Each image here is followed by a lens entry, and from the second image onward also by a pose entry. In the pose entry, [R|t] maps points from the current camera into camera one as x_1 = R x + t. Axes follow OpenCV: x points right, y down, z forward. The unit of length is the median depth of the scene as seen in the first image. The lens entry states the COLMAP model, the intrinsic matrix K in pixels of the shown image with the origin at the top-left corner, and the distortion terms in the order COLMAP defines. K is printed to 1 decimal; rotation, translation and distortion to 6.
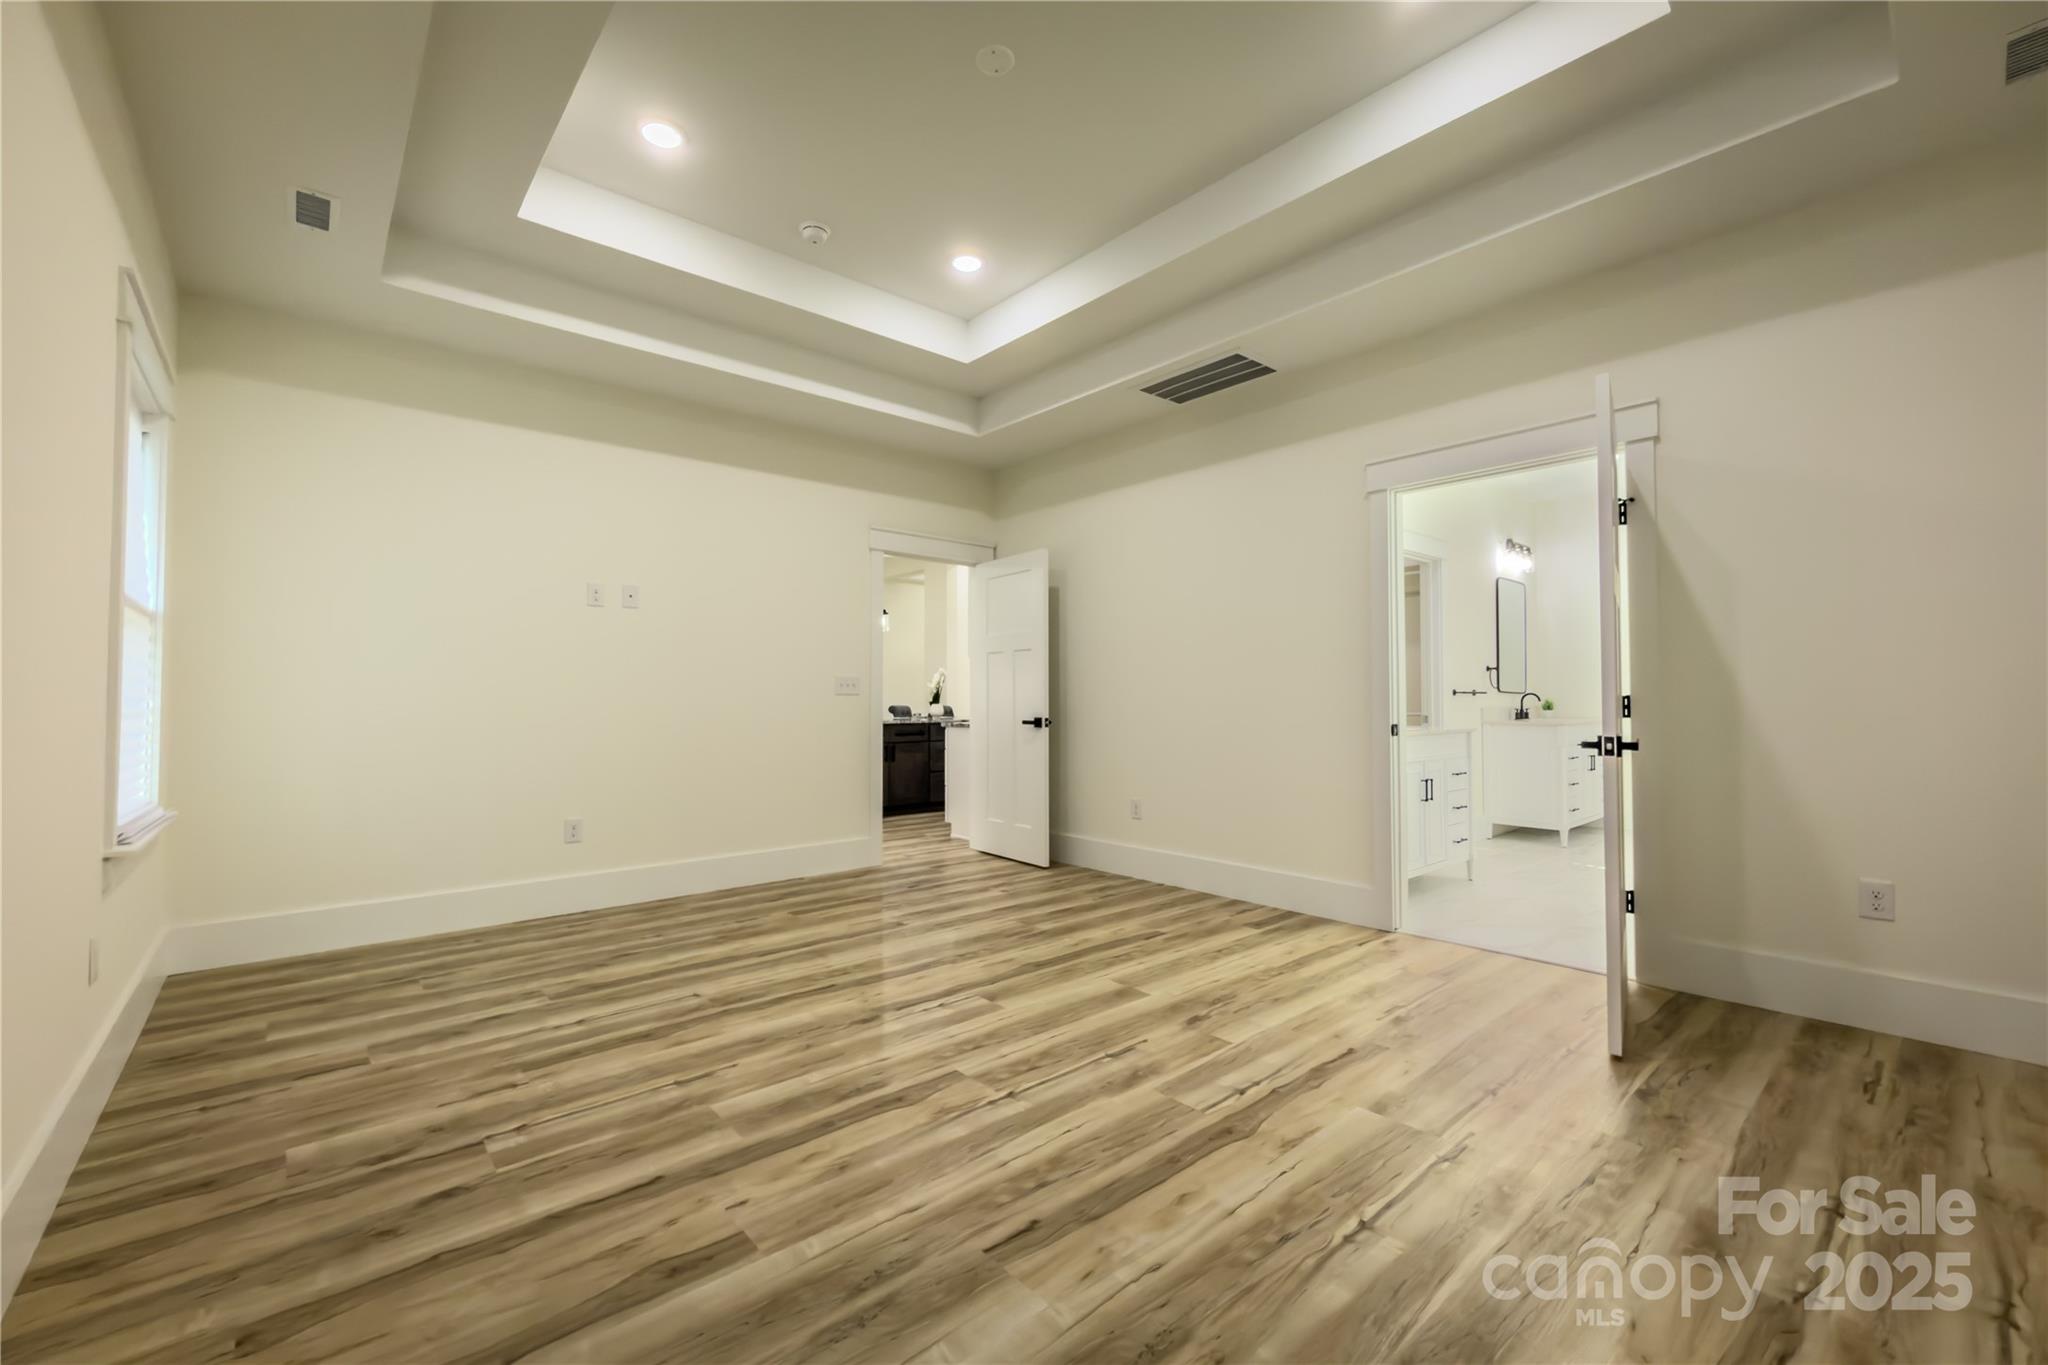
lens RADIAL K [[838.6, 0, 1031.3], [0, 838.6, 685.6], [0, 0, 1]] dist [0.000936, 0.000504]
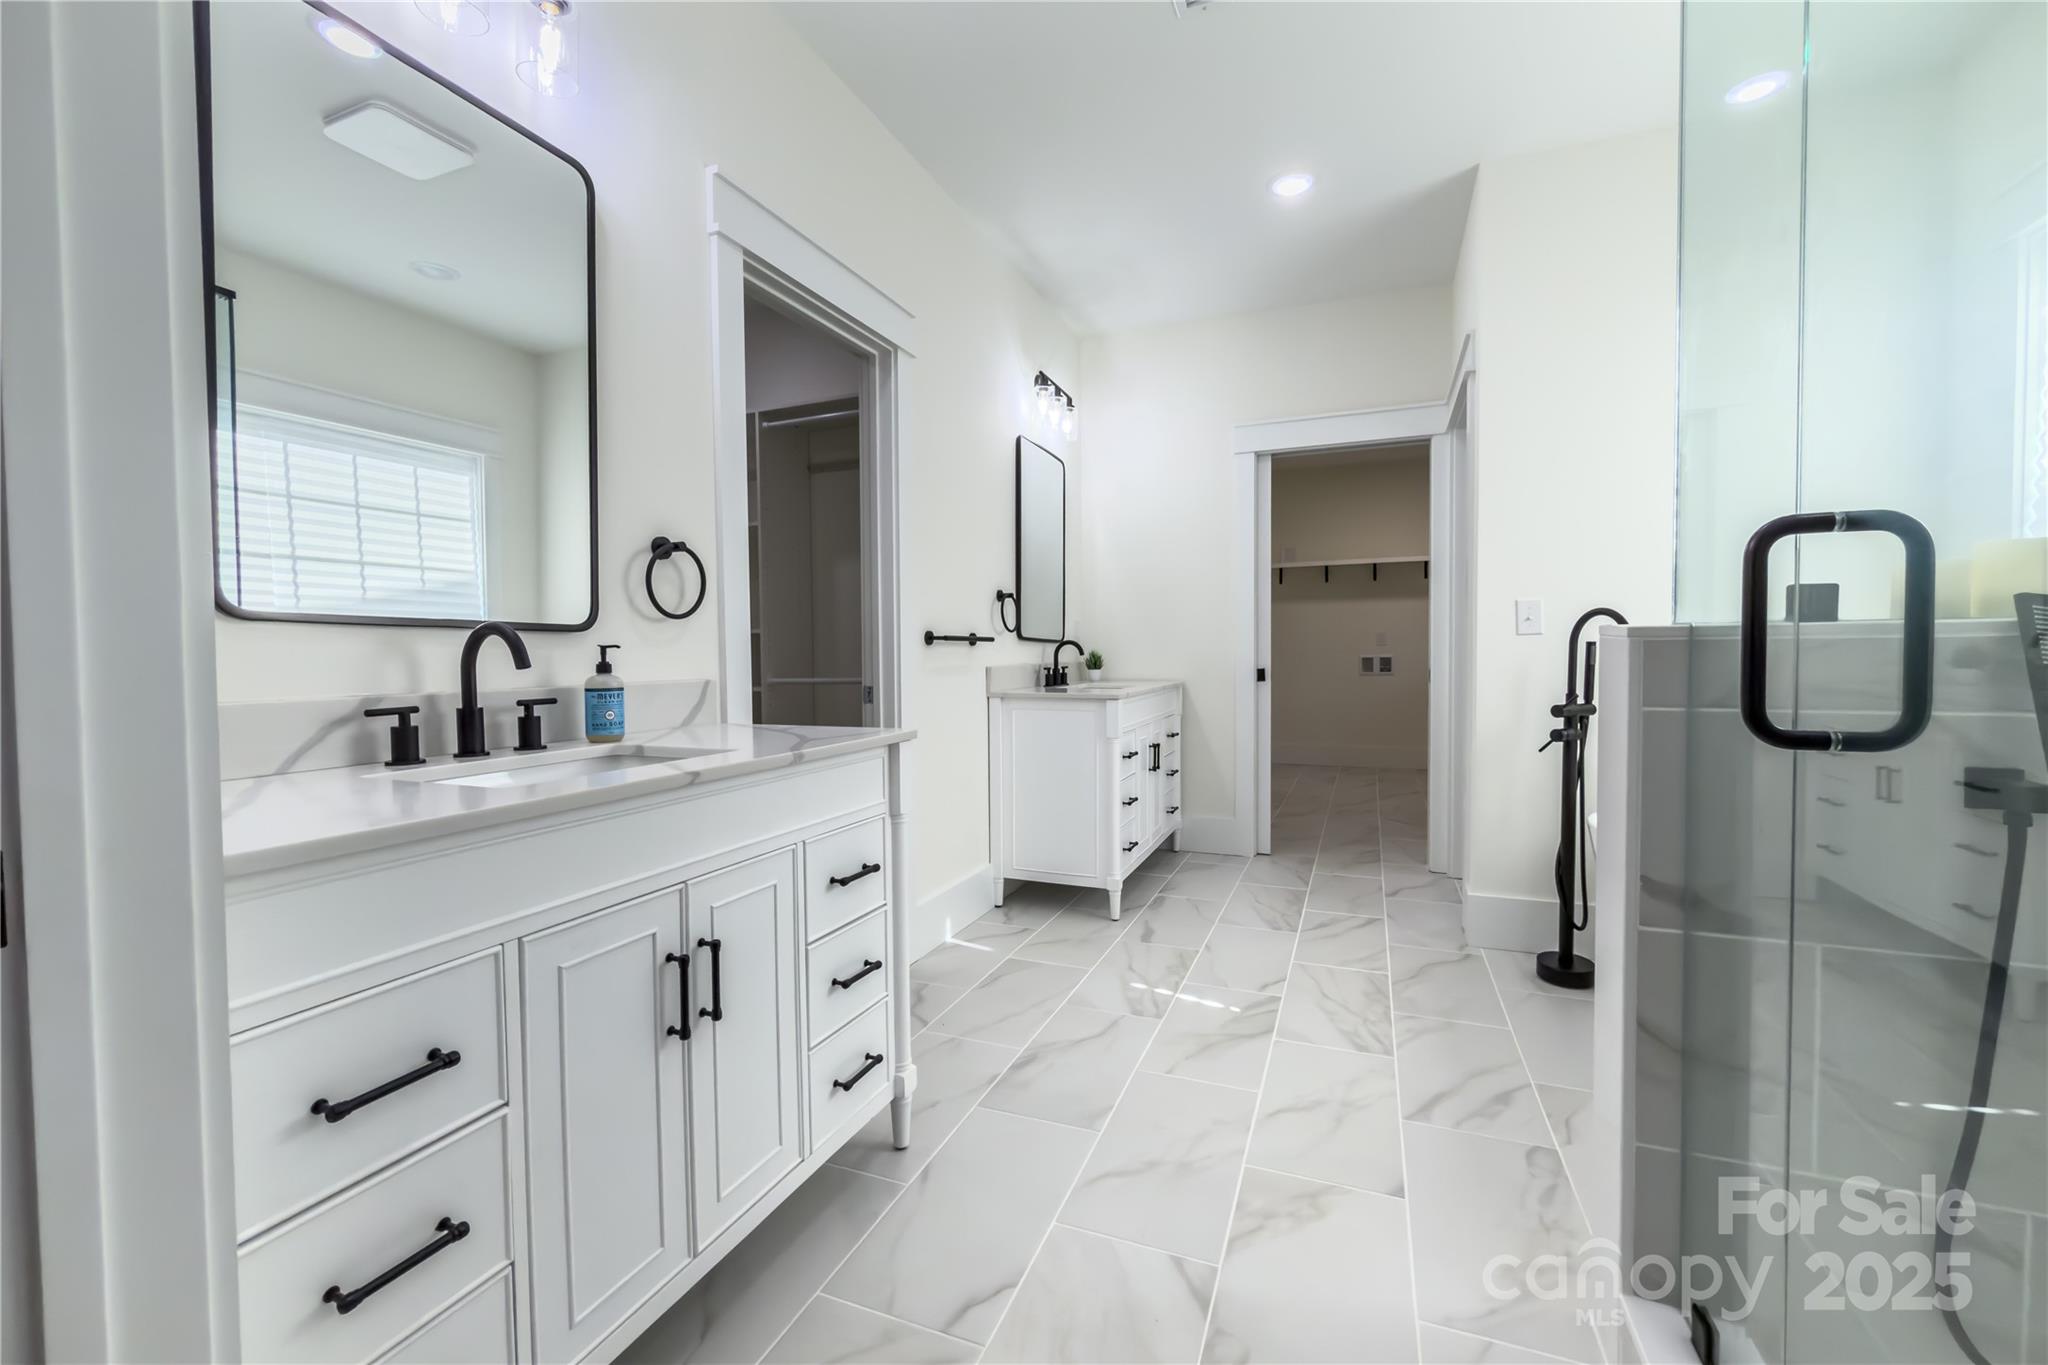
lens RADIAL K [[838.6, 0, 1017.1], [0, 838.6, 675.9], [0, 0, 1]] dist [0.000936, 0.000504]
pose [[0.899366, -0.015120, 0.436936, 0.311237], [-0.005299, 0.998951, 0.045474, 0.007143], [-0.437165, -0.043213, 0.898343, 0.495624]]
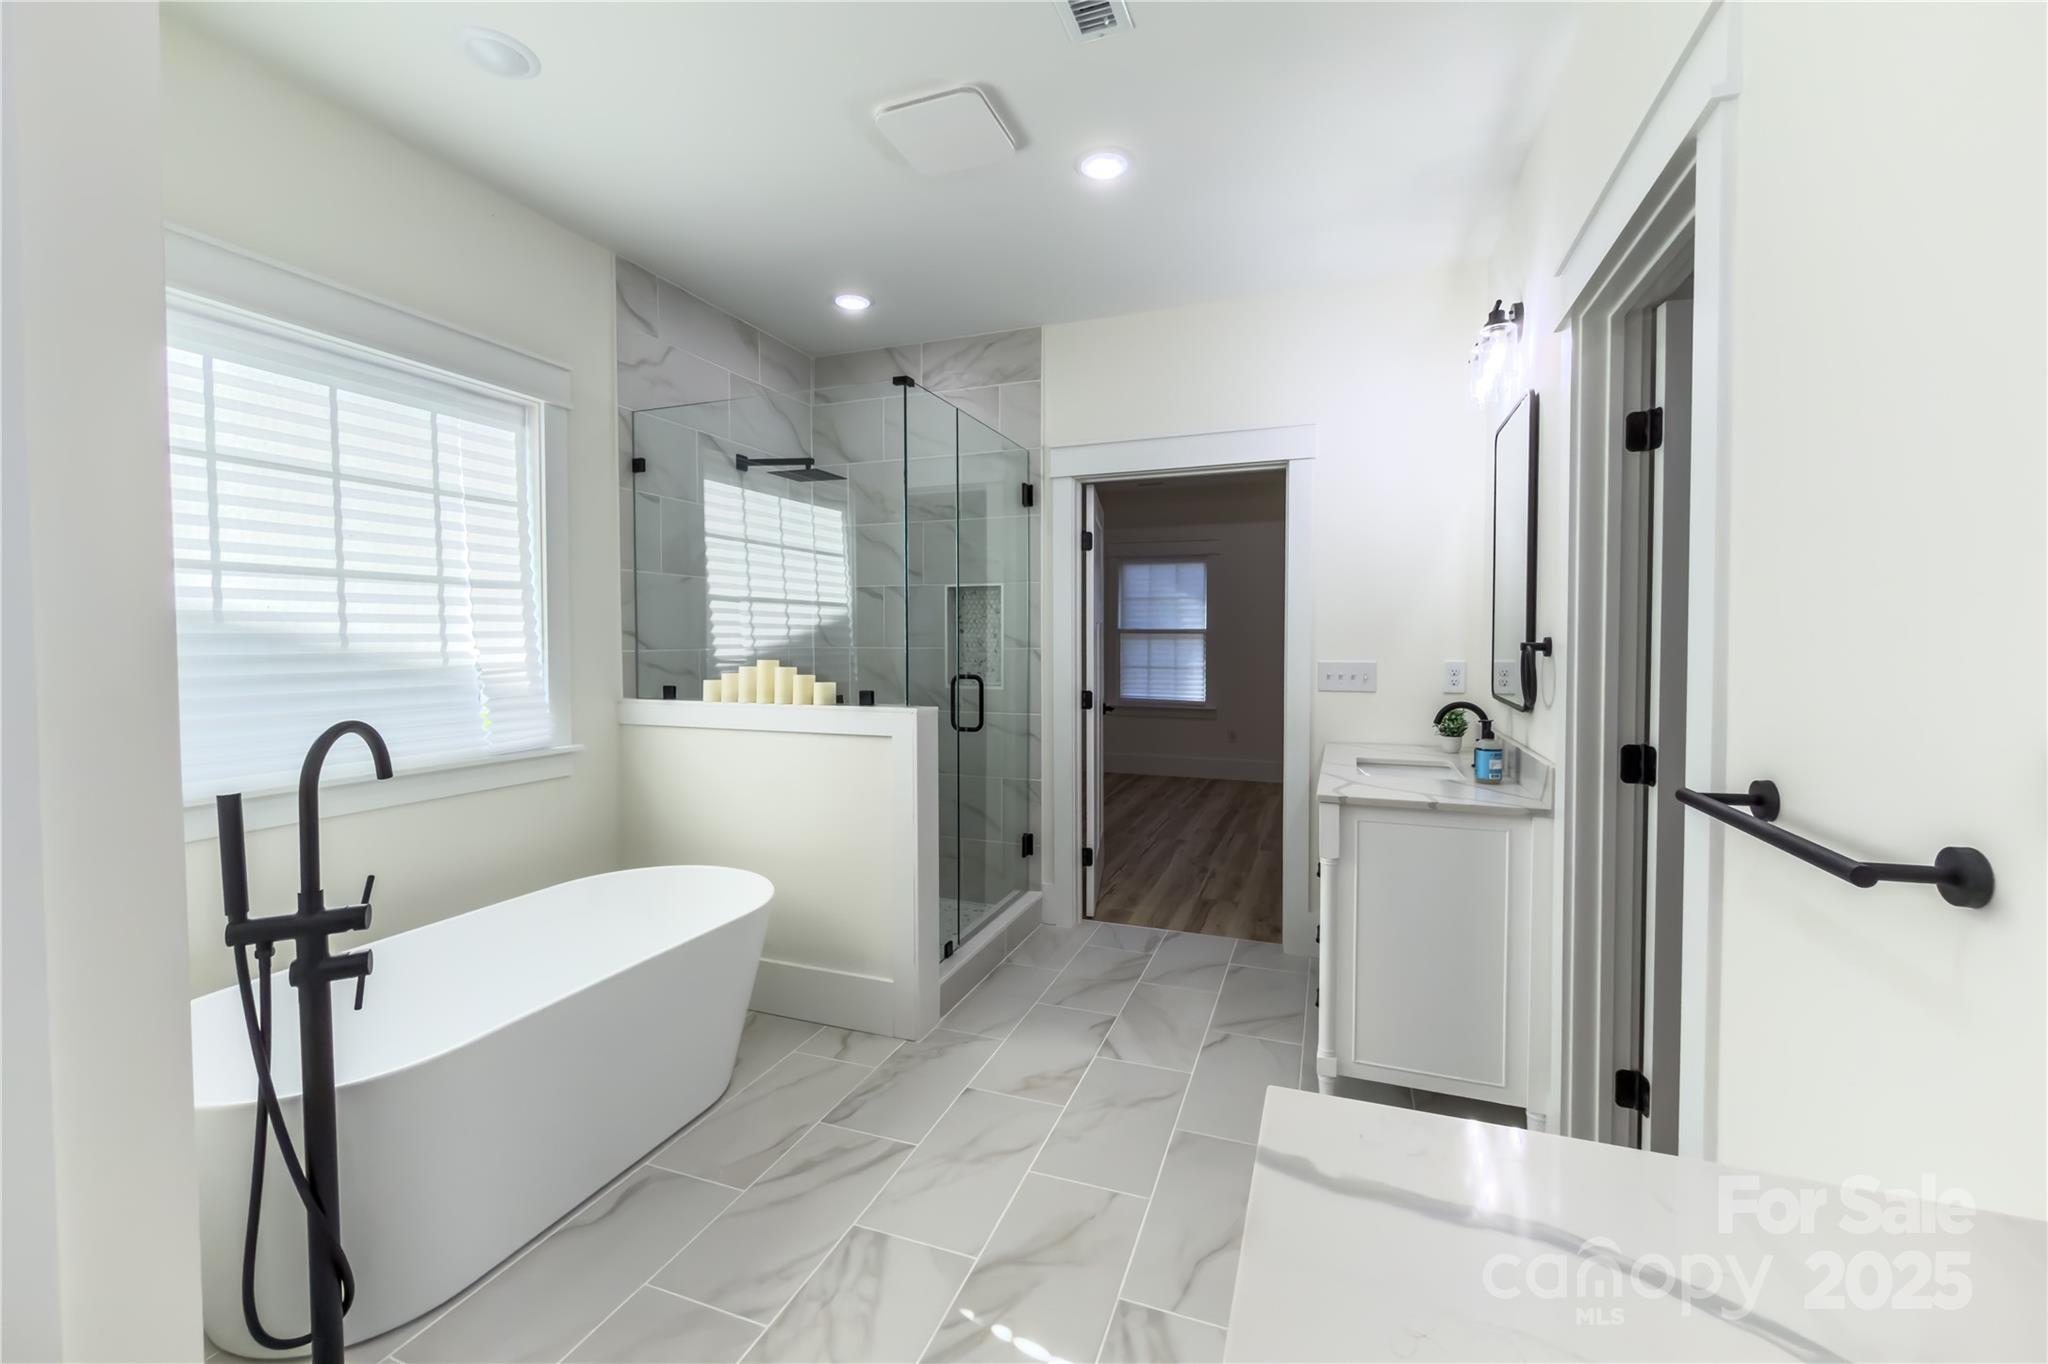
lens RADIAL K [[838.6, 0, 1032.8], [0, 838.6, 669.9], [0, 0, 1]] dist [0.000936, 0.000504]
pose [[-0.879187, 0.018157, -0.476131, 0.635861], [0.011342, 0.999788, 0.017183, -0.019220], [0.476342, 0.009707, -0.879206, 0.956476]]
